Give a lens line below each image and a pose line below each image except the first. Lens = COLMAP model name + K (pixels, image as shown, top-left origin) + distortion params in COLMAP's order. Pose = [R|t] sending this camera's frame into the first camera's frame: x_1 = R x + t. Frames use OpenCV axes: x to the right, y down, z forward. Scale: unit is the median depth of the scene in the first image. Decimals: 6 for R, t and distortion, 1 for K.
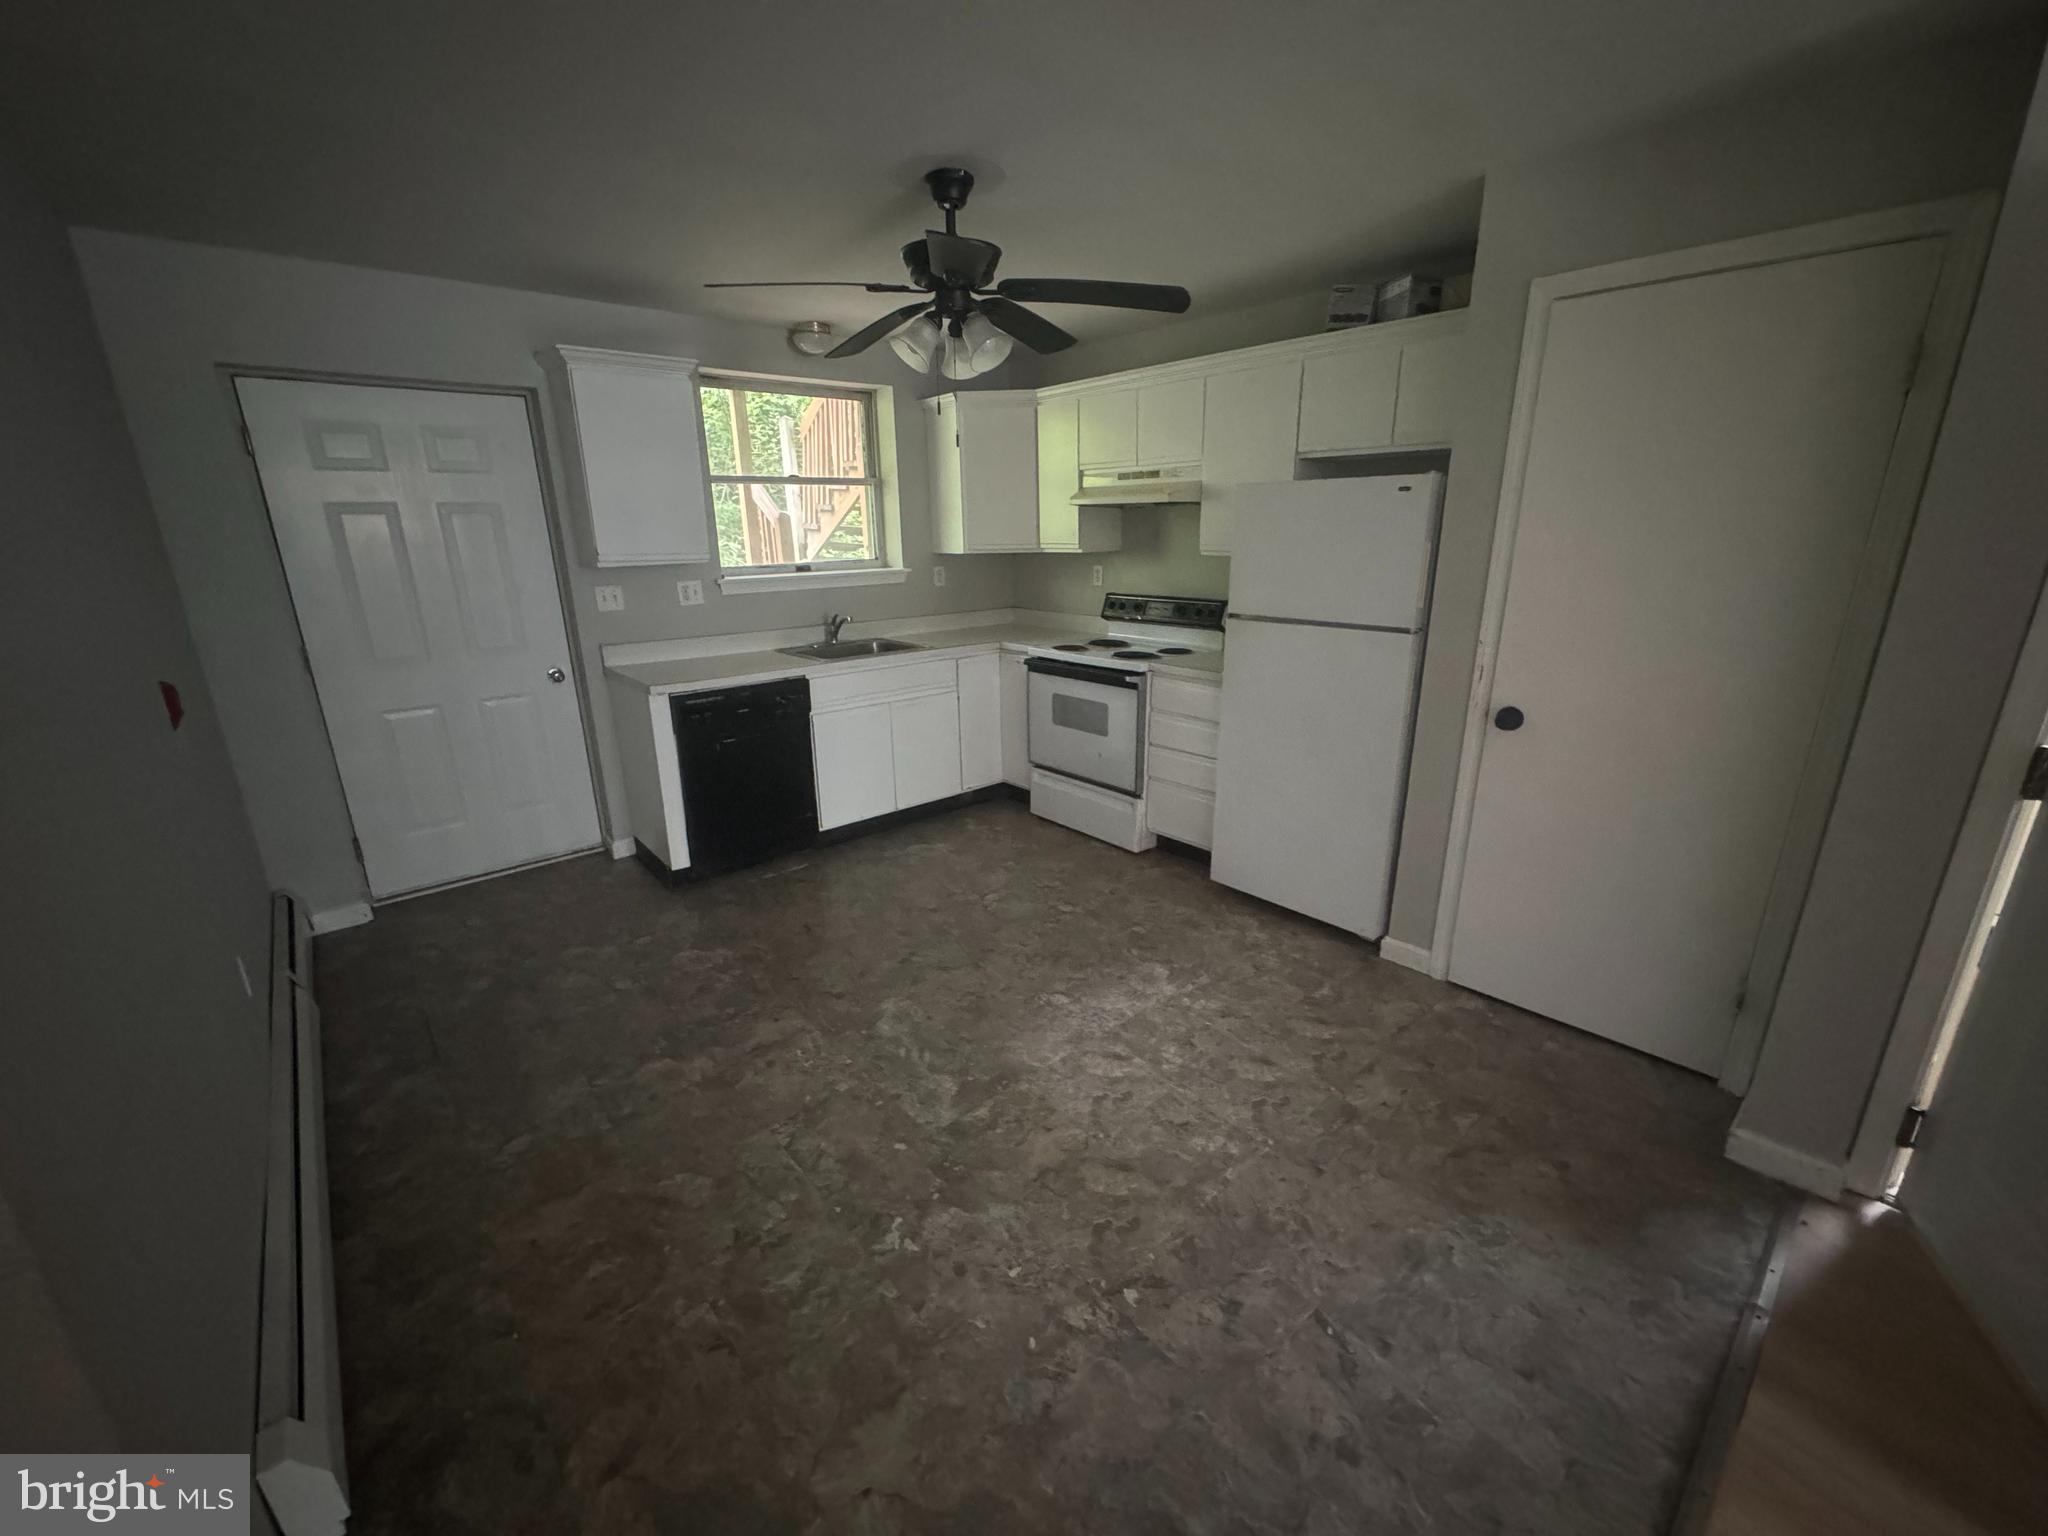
lens RADIAL K [[812.1, 0, 1024.0], [0, 812.1, 768.0], [0, 0, 1]] dist [-0.001615, -0.000173]
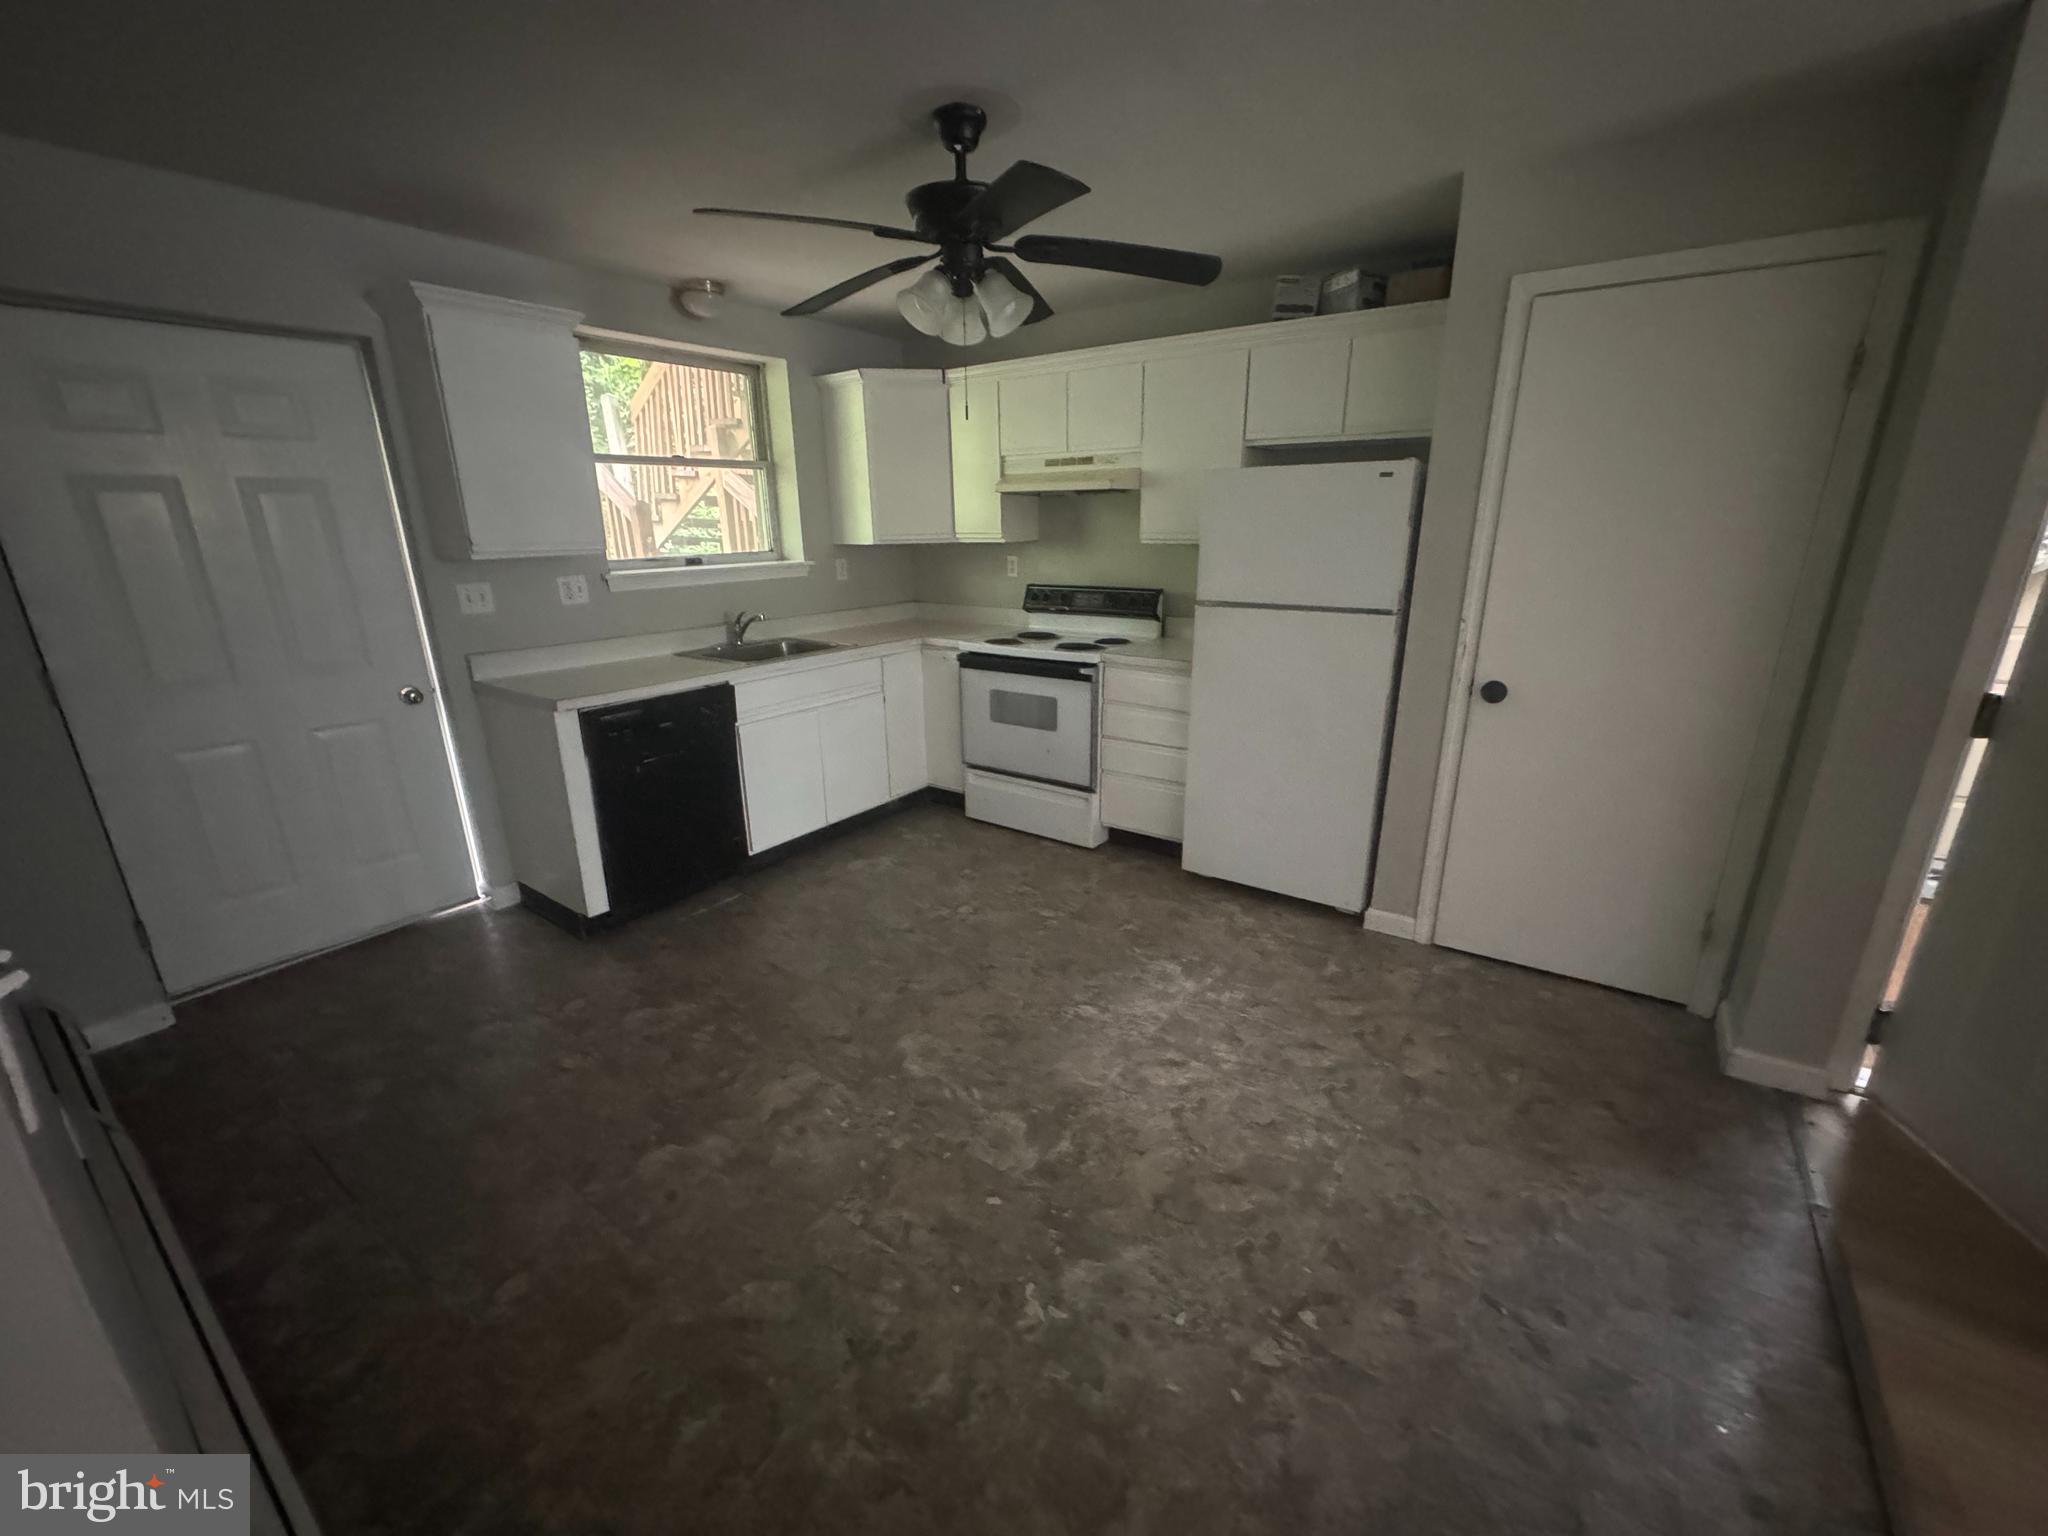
lens RADIAL K [[812.1, 0, 1024.0], [0, 812.1, 768.0], [0, 0, 1]] dist [-0.001615, -0.000173]
pose [[0.972582, -0.065278, 0.223209, -0.202129], [0.064563, 0.997858, 0.010508, -0.010709], [-0.223417, 0.004191, 0.974714, 0.085897]]
